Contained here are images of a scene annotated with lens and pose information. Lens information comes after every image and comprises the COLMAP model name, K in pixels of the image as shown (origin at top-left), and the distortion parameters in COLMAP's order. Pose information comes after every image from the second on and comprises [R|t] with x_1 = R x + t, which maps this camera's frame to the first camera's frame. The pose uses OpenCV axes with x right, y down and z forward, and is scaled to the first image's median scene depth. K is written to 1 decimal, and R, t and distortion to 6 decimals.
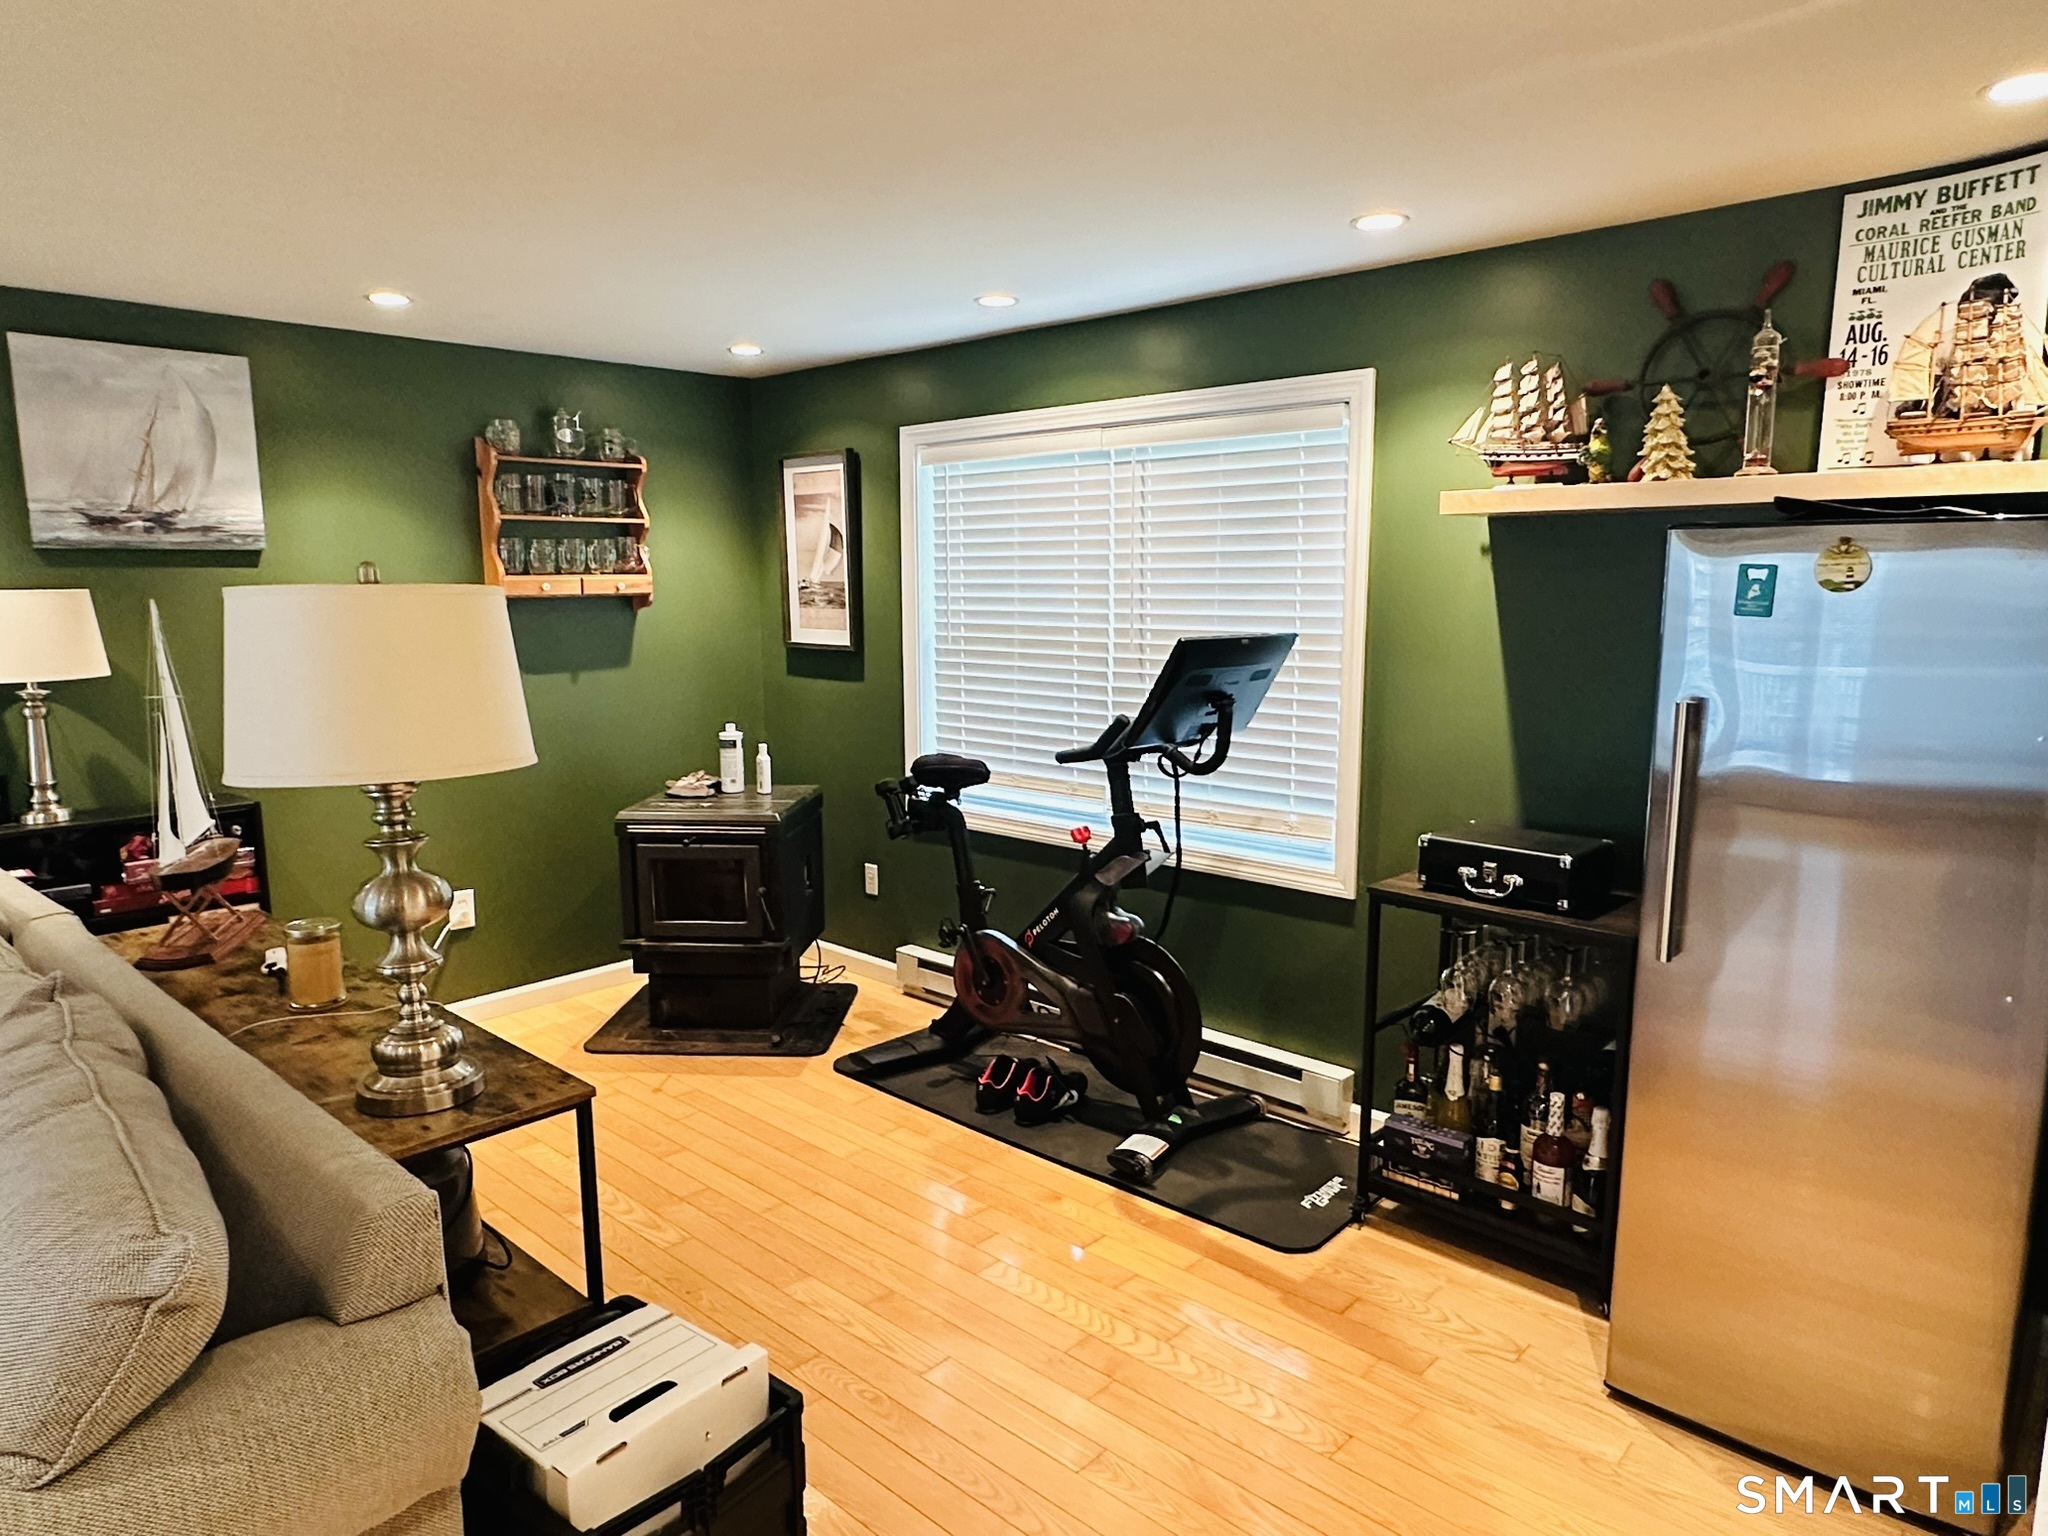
lens RADIAL K [[1293.6, 0, 1023.6], [0, 1293.6, 771.2], [0, 0, 1]] dist [0.016582, -0.002787]
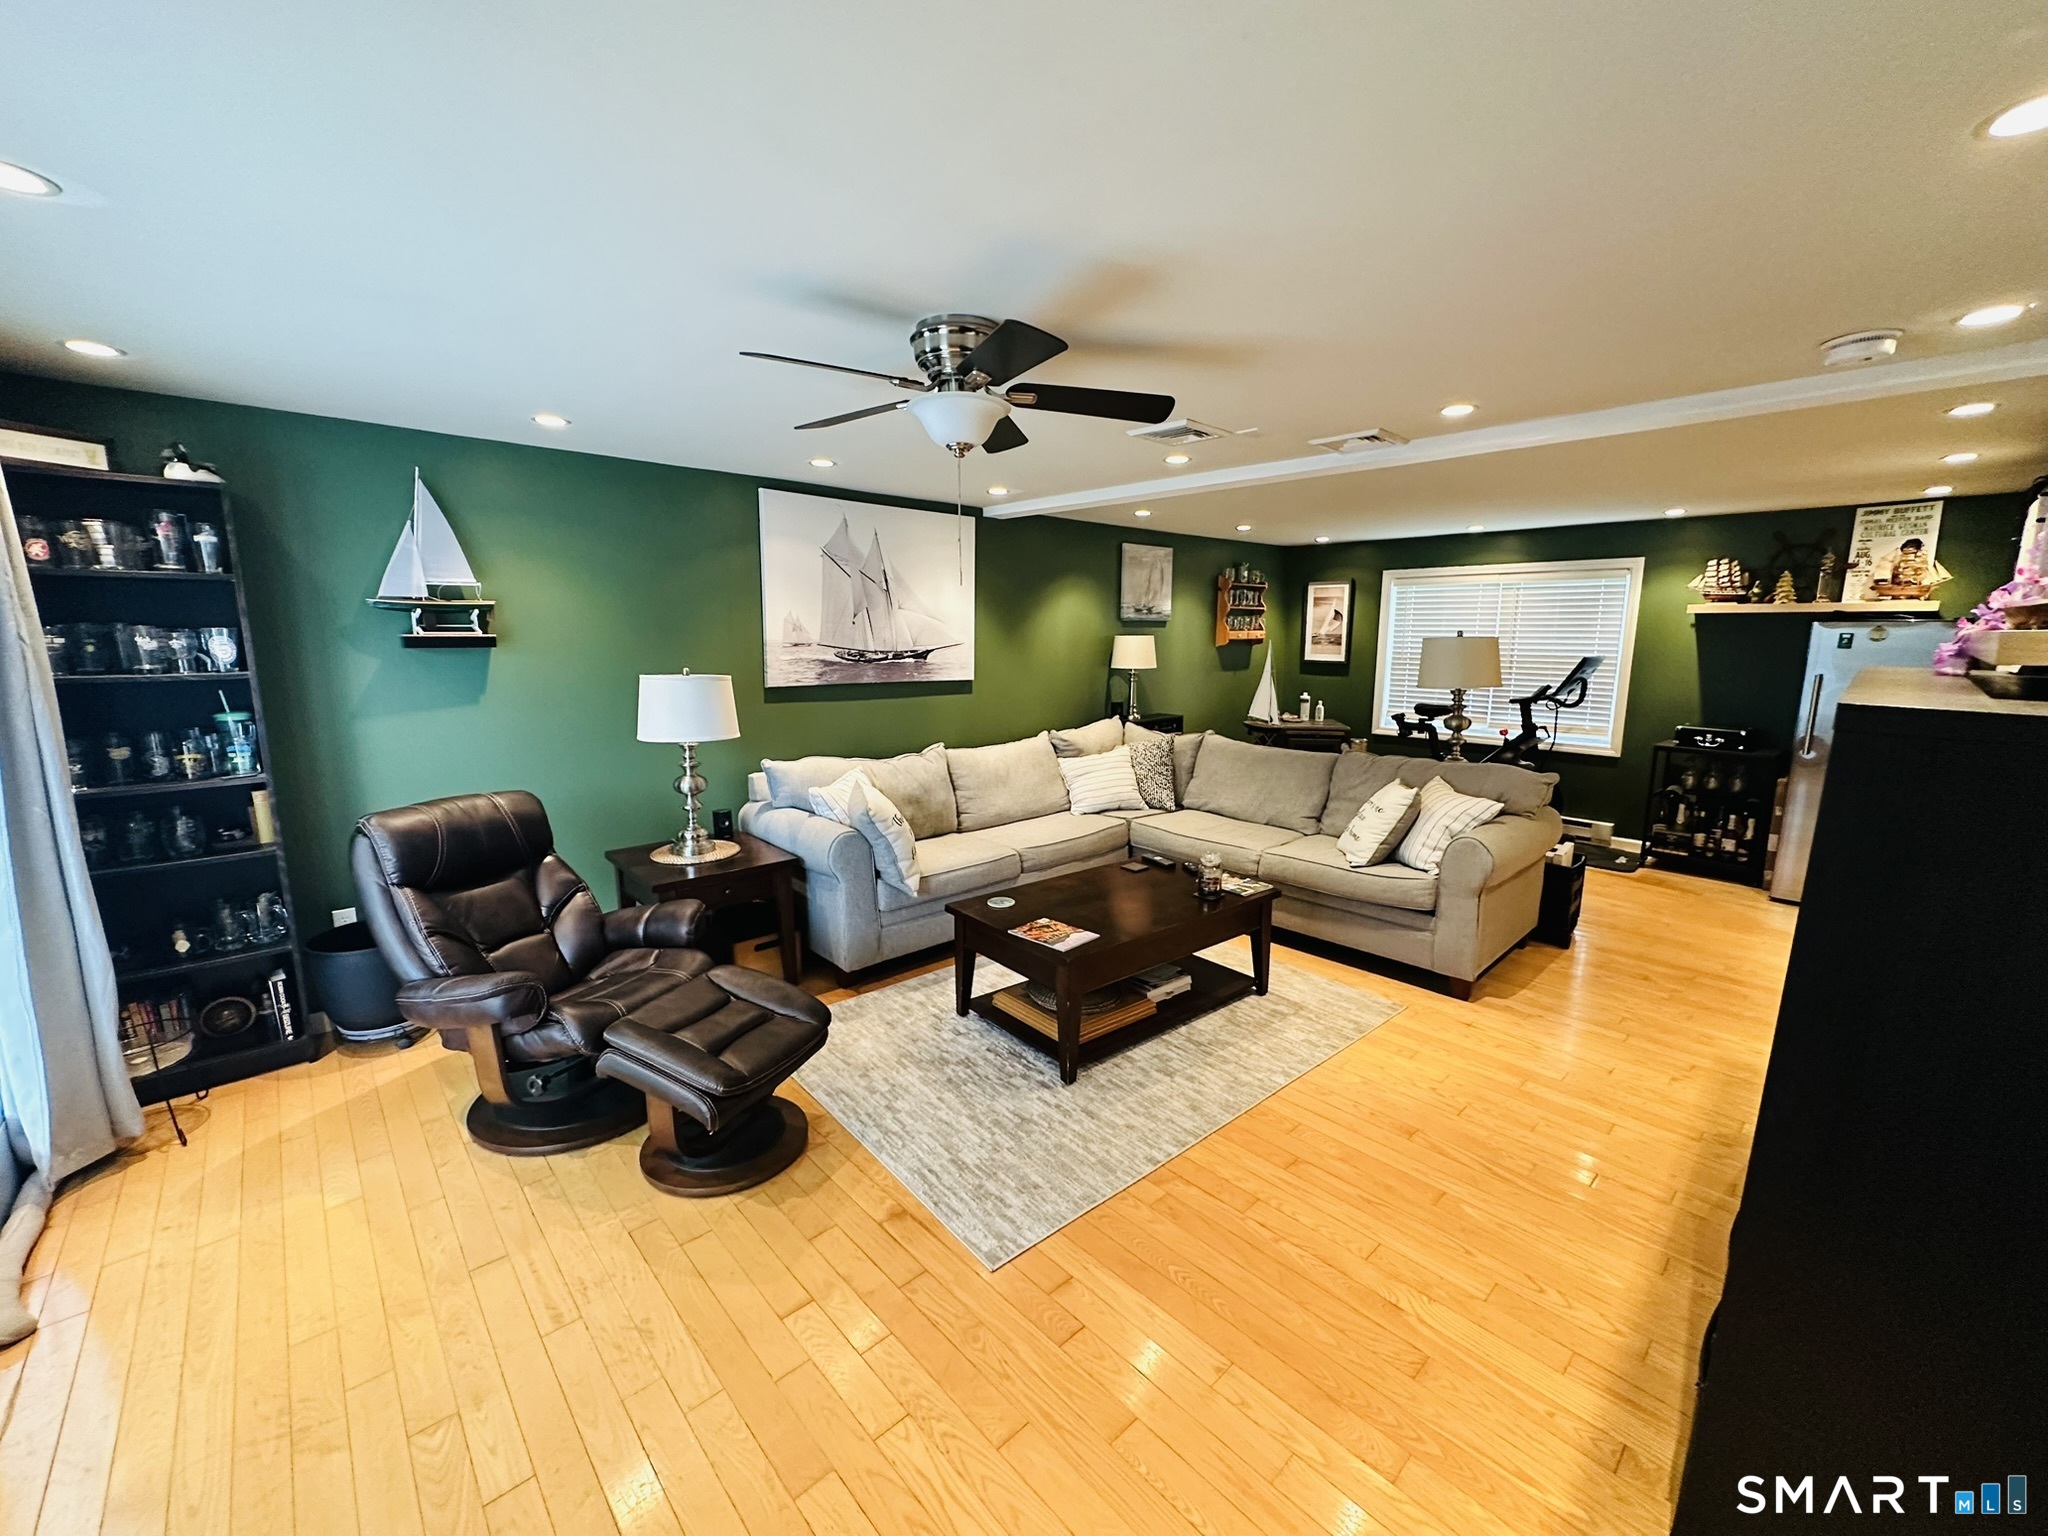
lens RADIAL K [[819.6, 0, 1024.3], [0, 819.6, 770.0], [0, 0, 1]] dist [-0.000725, 0.000561]
pose [[0.997940, 0.019196, -0.061211, -0.895040], [-0.017986, 0.999633, 0.020259, 0.118759], [0.061578, -0.019117, 0.997919, -0.779533]]
